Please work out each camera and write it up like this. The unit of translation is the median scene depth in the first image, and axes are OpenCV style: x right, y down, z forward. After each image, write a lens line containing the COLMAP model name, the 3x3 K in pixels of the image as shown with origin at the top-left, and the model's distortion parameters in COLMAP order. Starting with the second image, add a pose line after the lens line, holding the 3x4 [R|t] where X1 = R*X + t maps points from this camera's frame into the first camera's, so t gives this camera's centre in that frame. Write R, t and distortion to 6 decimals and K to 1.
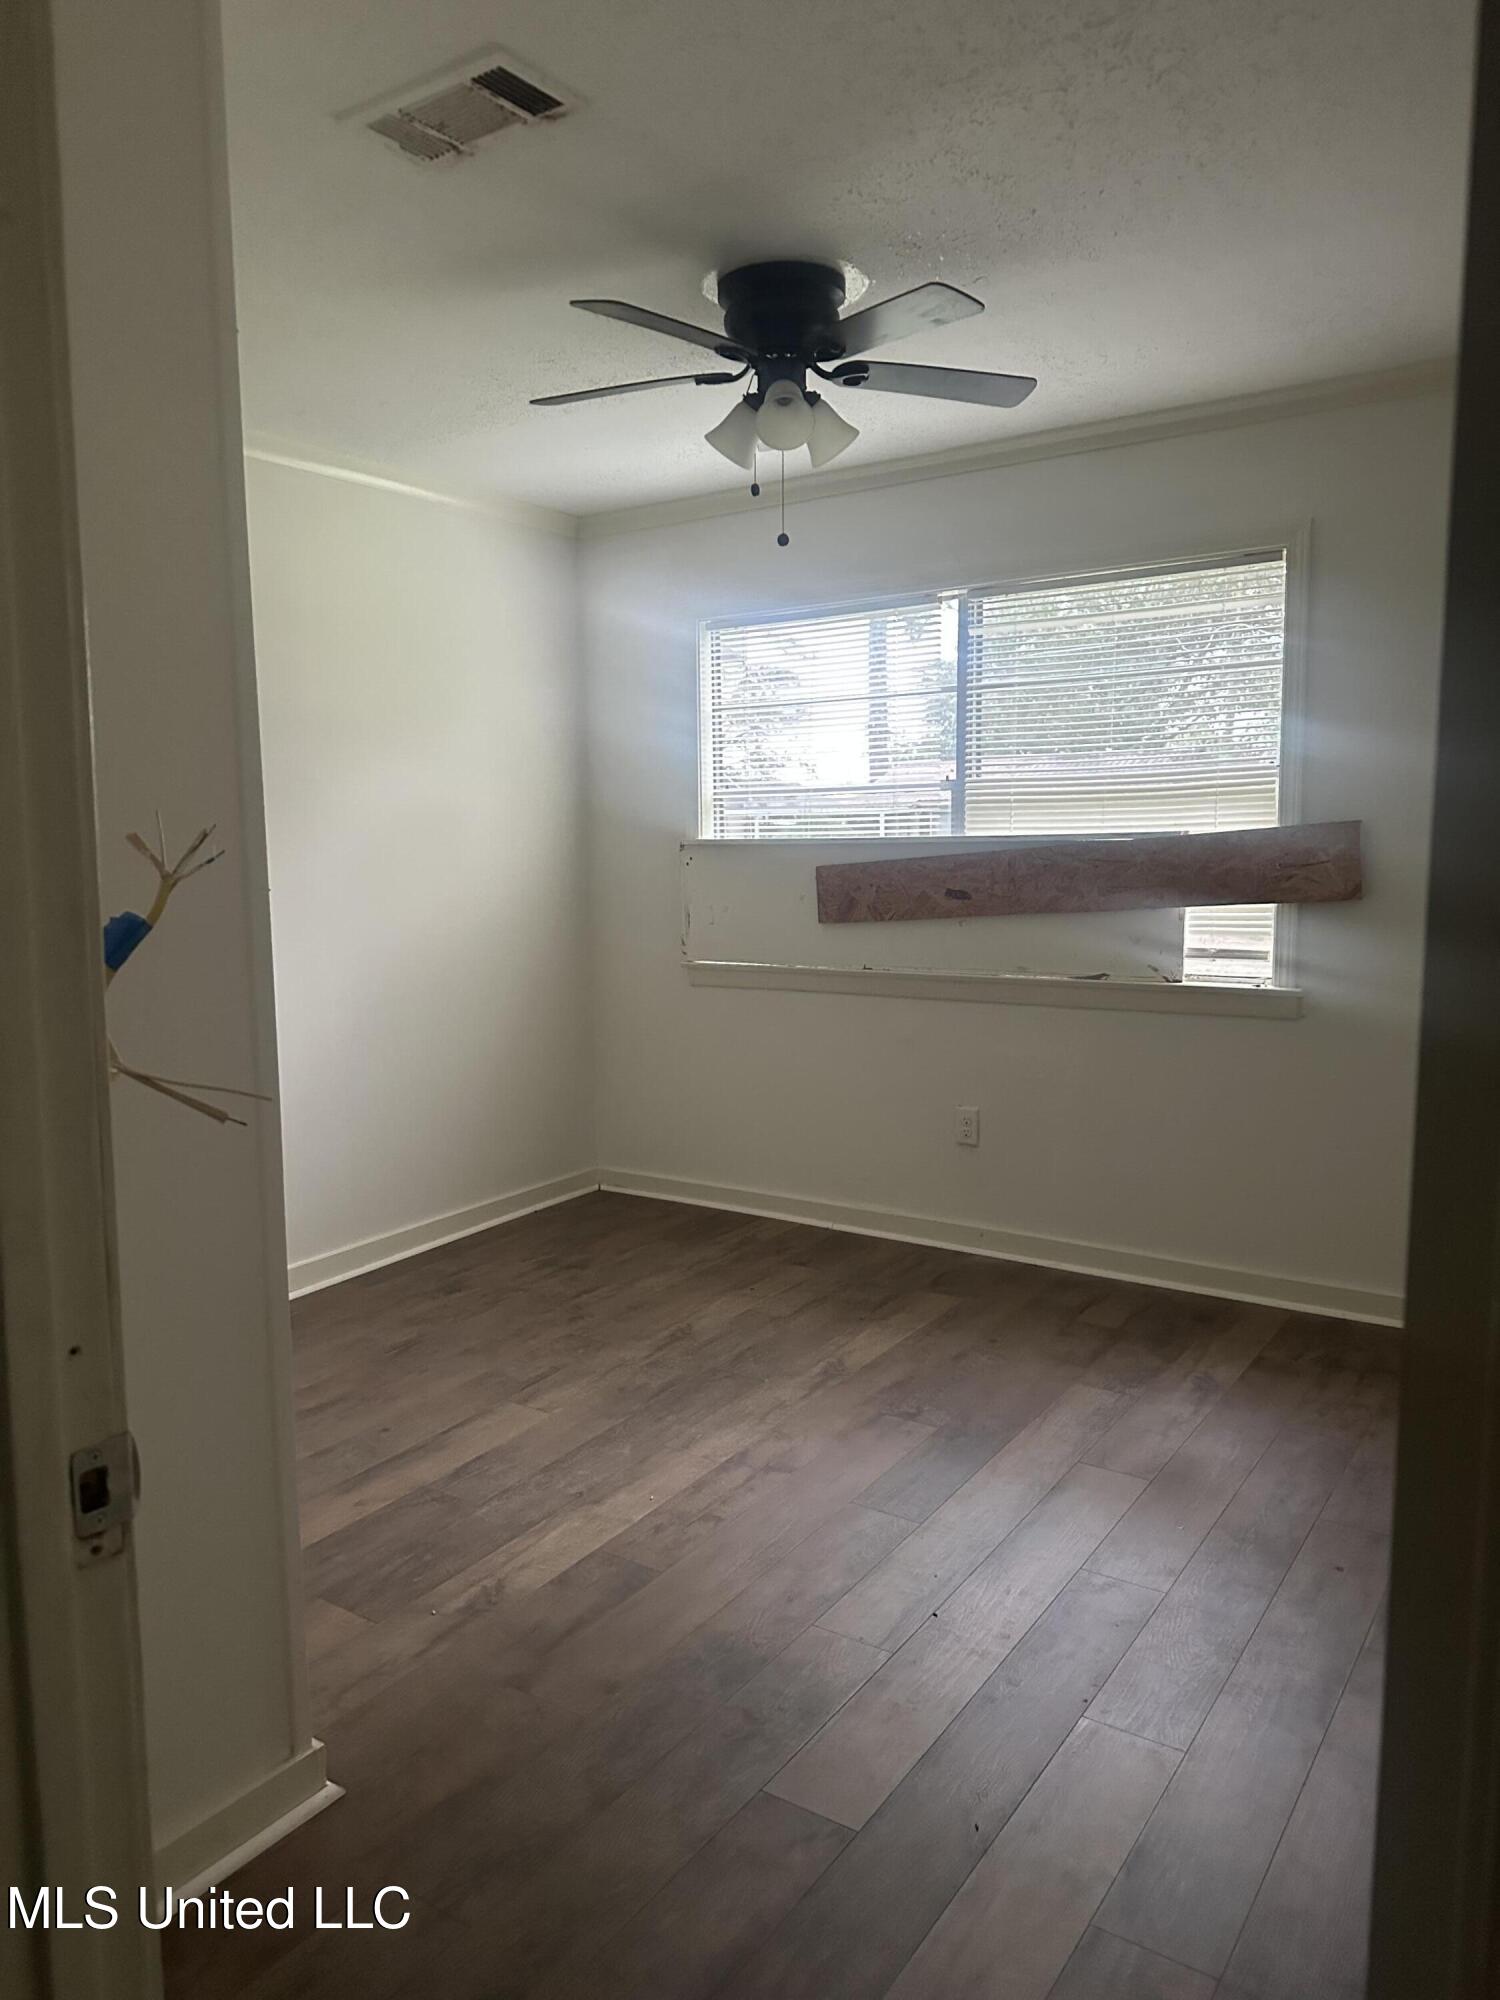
lens RADIAL K [[1395.3, 0, 749.2], [0, 1395.3, 997.2], [0, 0, 1]] dist [0.036640, -0.052048]
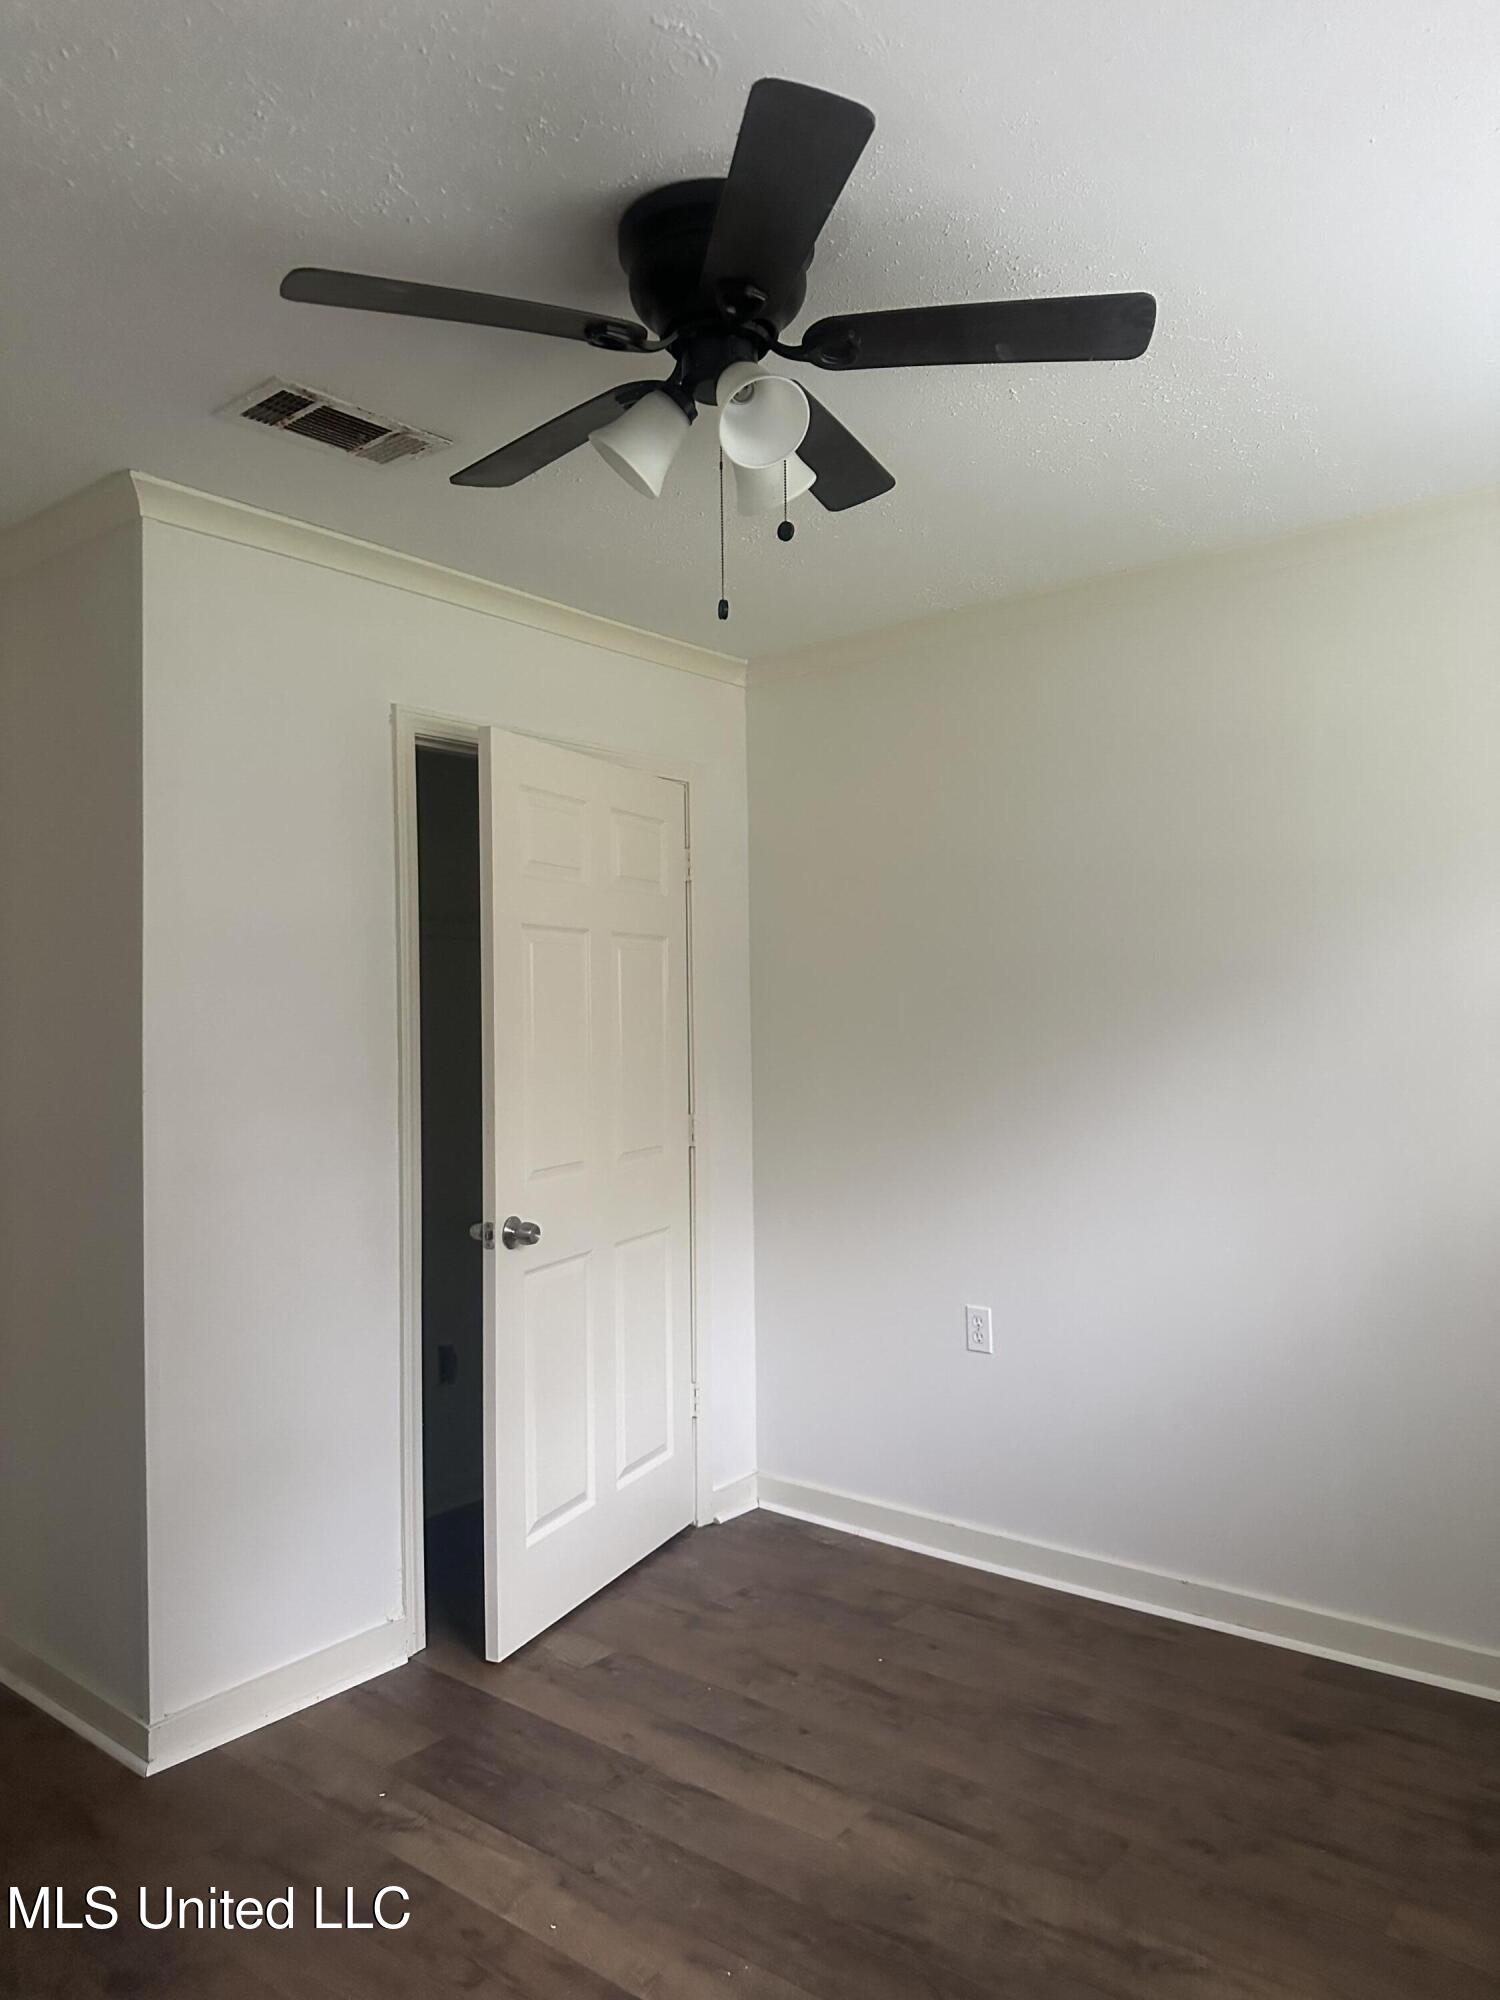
lens RADIAL K [[1395.3, 0, 749.2], [0, 1395.3, 997.2], [0, 0, 1]] dist [0.036640, -0.052048]
pose [[-0.099606, -0.003968, -0.995019, 0.606570], [-0.104629, 0.994490, 0.006507, -0.142482], [0.989511, 0.104756, -0.099472, 1.010945]]
